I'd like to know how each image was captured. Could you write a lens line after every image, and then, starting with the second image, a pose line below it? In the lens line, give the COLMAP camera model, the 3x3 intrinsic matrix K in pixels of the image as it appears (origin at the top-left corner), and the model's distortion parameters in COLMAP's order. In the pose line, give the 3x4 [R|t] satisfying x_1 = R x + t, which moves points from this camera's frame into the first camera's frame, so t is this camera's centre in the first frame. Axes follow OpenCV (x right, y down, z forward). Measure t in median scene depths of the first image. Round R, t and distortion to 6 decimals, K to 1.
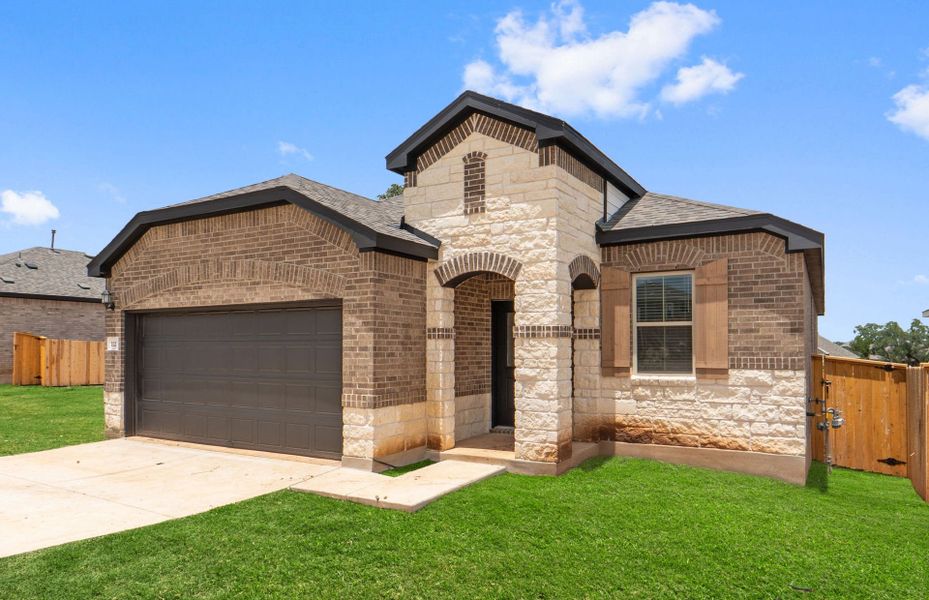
lens RADIAL K [[611.7, 0, 466.2], [0, 611.7, 337.9], [0, 0, 1]] dist [-0.001904, -0.000921]
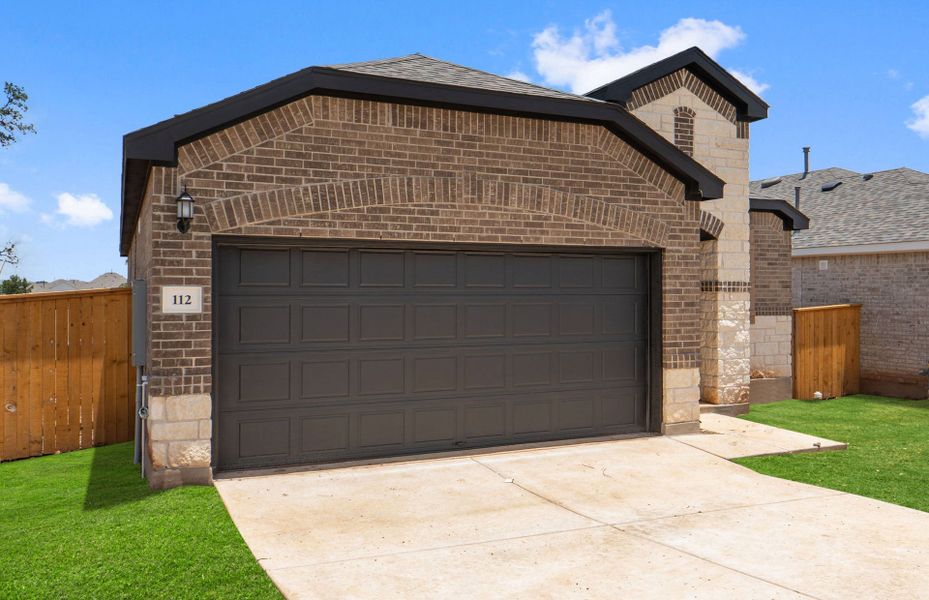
lens RADIAL K [[761.2, 0, 467.6], [0, 761.2, 285.0], [0, 0, 1]] dist [0.000863, 0.000803]
pose [[0.577014, 0.006879, 0.816705, -1.227065], [-0.013418, 0.999909, 0.001058, -0.007830], [-0.816624, -0.011569, 0.577054, 0.571982]]
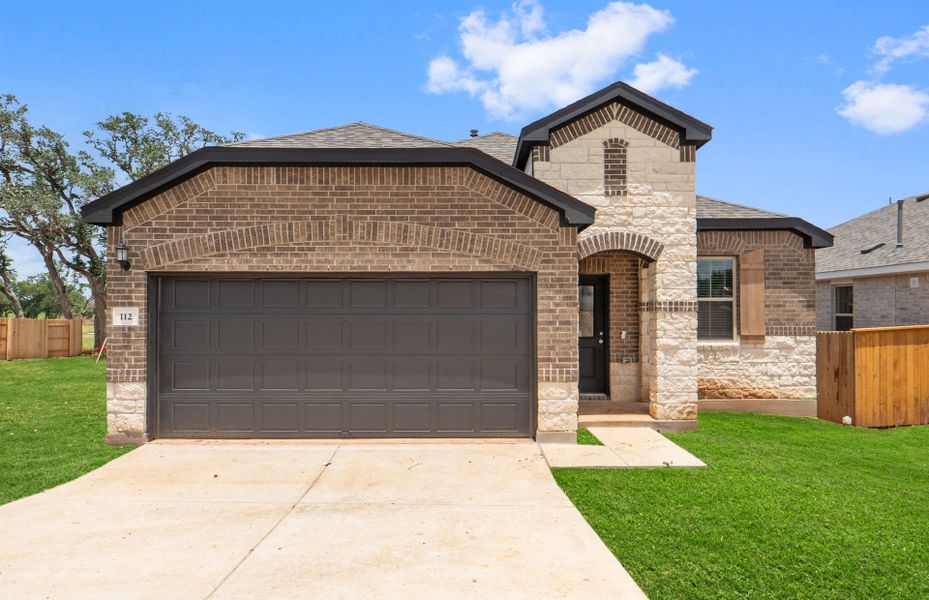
lens RADIAL K [[640.7, 0, 464.5], [0, 640.7, 300.0], [0, 0, 1]] dist [-0.001719, -0.000181]
pose [[0.861270, 0.008887, 0.508071, -0.794262], [-0.008196, 0.999960, -0.003597, -0.013796], [-0.508082, -0.001066, 0.861308, 0.166576]]
